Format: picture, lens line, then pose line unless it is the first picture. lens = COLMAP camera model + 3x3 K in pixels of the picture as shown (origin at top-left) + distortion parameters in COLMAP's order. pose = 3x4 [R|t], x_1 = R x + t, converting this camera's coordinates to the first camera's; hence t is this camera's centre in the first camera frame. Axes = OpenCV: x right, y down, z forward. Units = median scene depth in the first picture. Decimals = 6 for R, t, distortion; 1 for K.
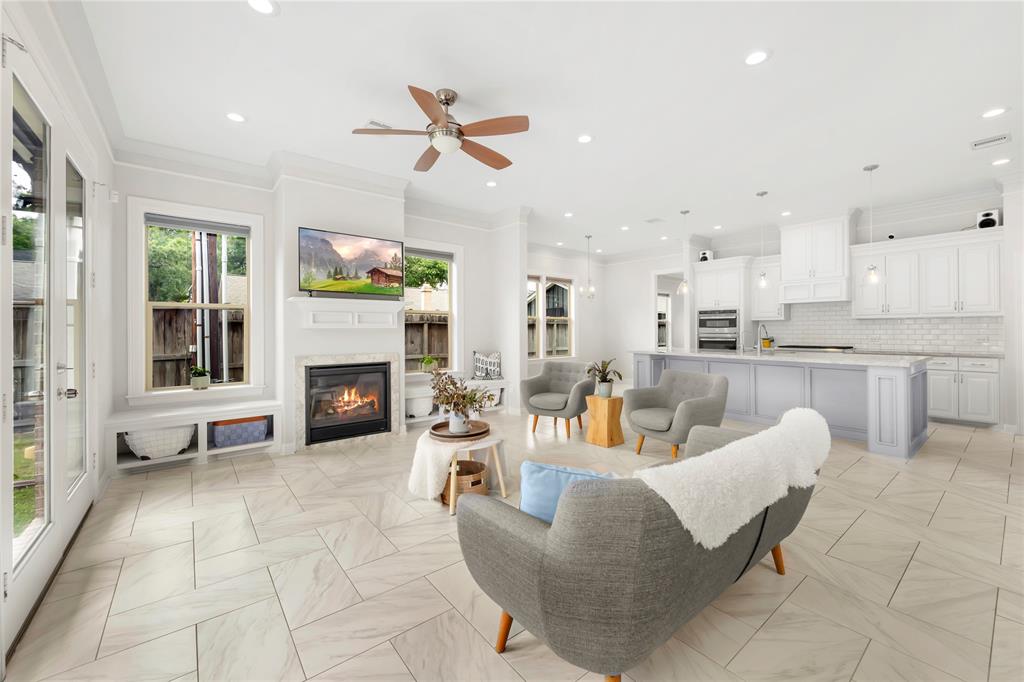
lens RADIAL K [[412.0, 0, 512.9], [0, 412.0, 329.1], [0, 0, 1]] dist [0.001340, 0.000161]
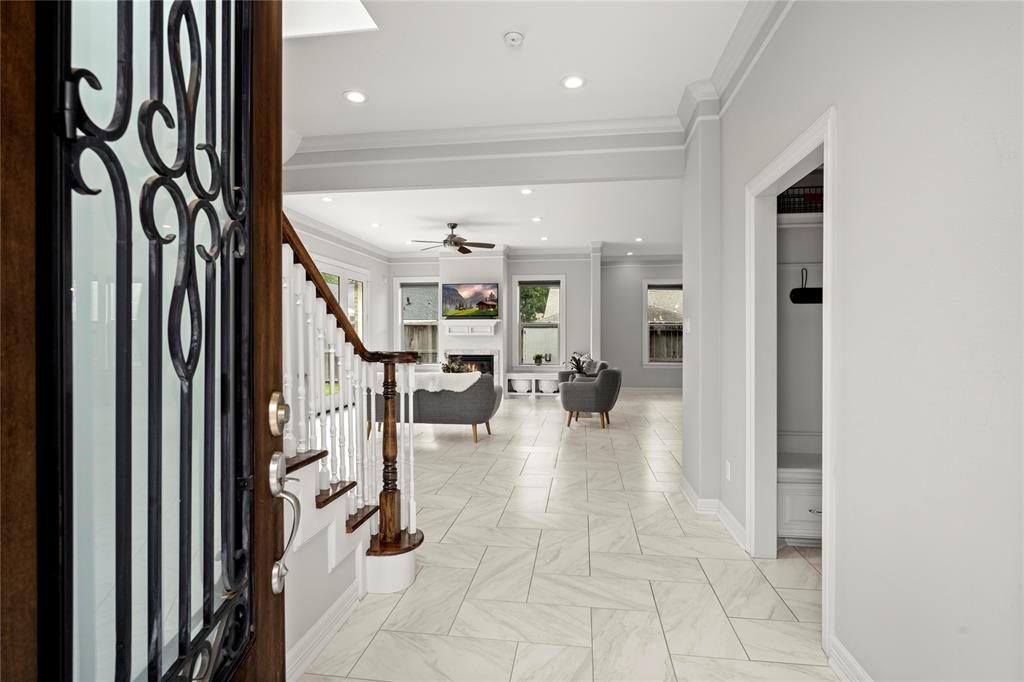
lens RADIAL K [[495.8, 0, 512.0], [0, 495.8, 341.0], [0, 0, 1]] dist [0.002161, 0.000058]
pose [[0.687122, 0.009490, -0.726480, 0.965246], [0.001648, 0.999892, 0.014620, -0.007102], [0.726540, -0.011243, 0.687032, -0.263273]]
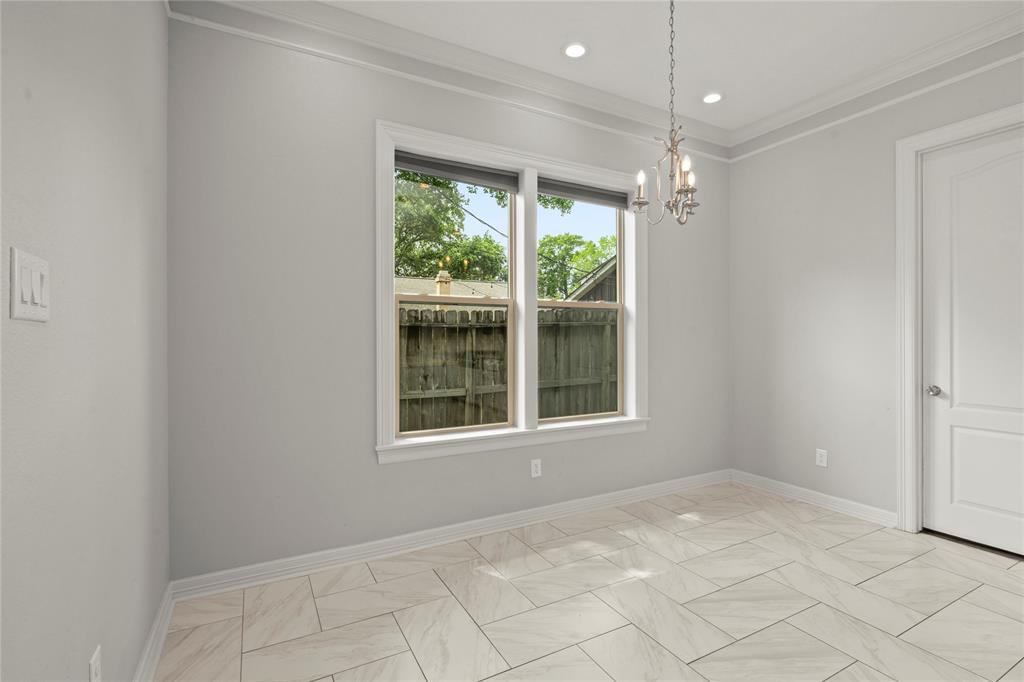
lens RADIAL K [[485.4, 0, 512.7], [0, 485.4, 335.3], [0, 0, 1]] dist [-0.000610, -0.000131]
pose [[0.985066, 0.003287, -0.172147, 0.181866], [-0.003380, 0.999994, -0.000245, -0.002243], [0.172146, 0.000823, 0.985071, 0.897893]]
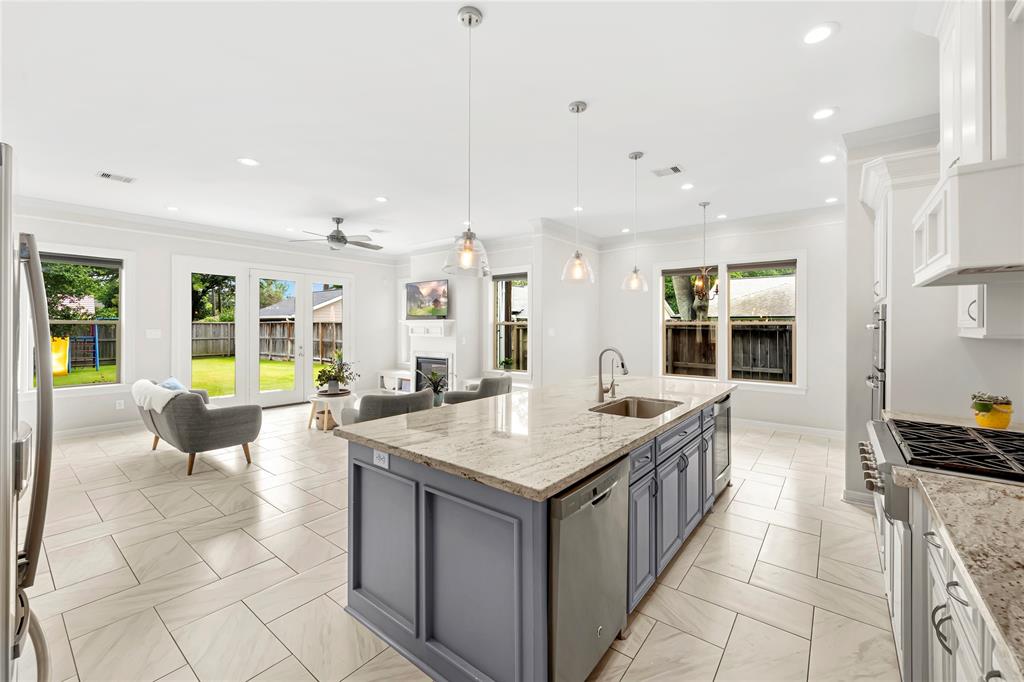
lens RADIAL K [[412.0, 0, 512.9], [0, 412.0, 329.1], [0, 0, 1]] dist [0.001340, 0.000161]
pose [[0.226124, 0.009972, -0.974048, 0.983302], [0.000276, 0.999947, 0.010301, -0.036774], [0.974099, -0.002598, 0.226109, 0.700060]]
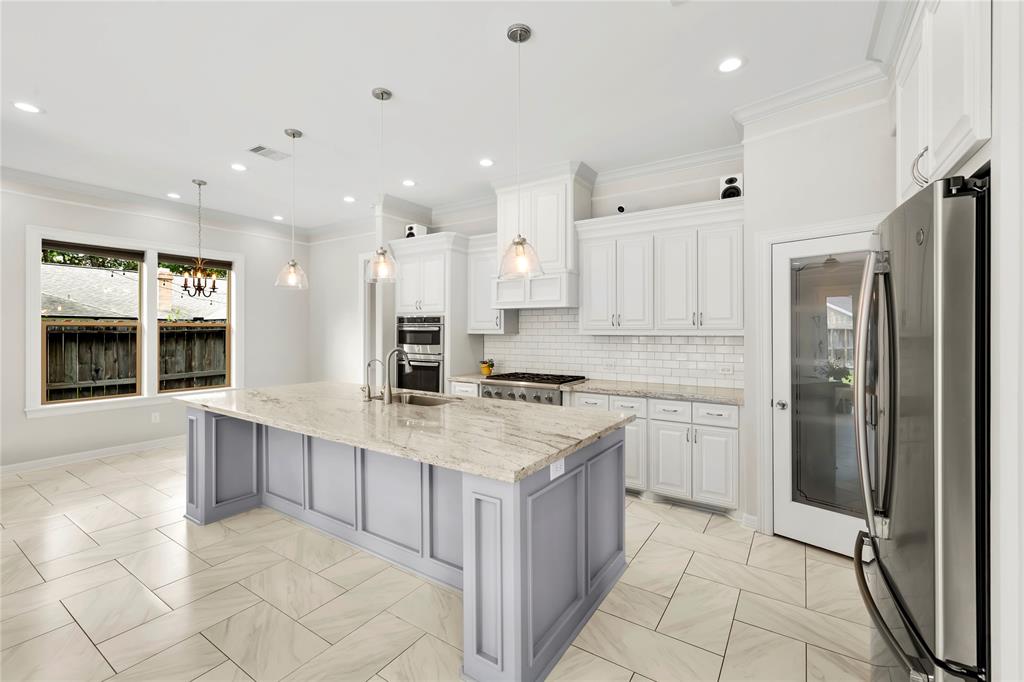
lens RADIAL K [[443.1, 0, 516.0], [0, 443.1, 329.4], [0, 0, 1]] dist [-0.001531, -0.000453]
pose [[0.950383, 0.004923, 0.311043, 0.521291], [-0.005321, 0.999986, 0.000433, -0.034199], [-0.311036, -0.002066, 0.950396, 0.376475]]
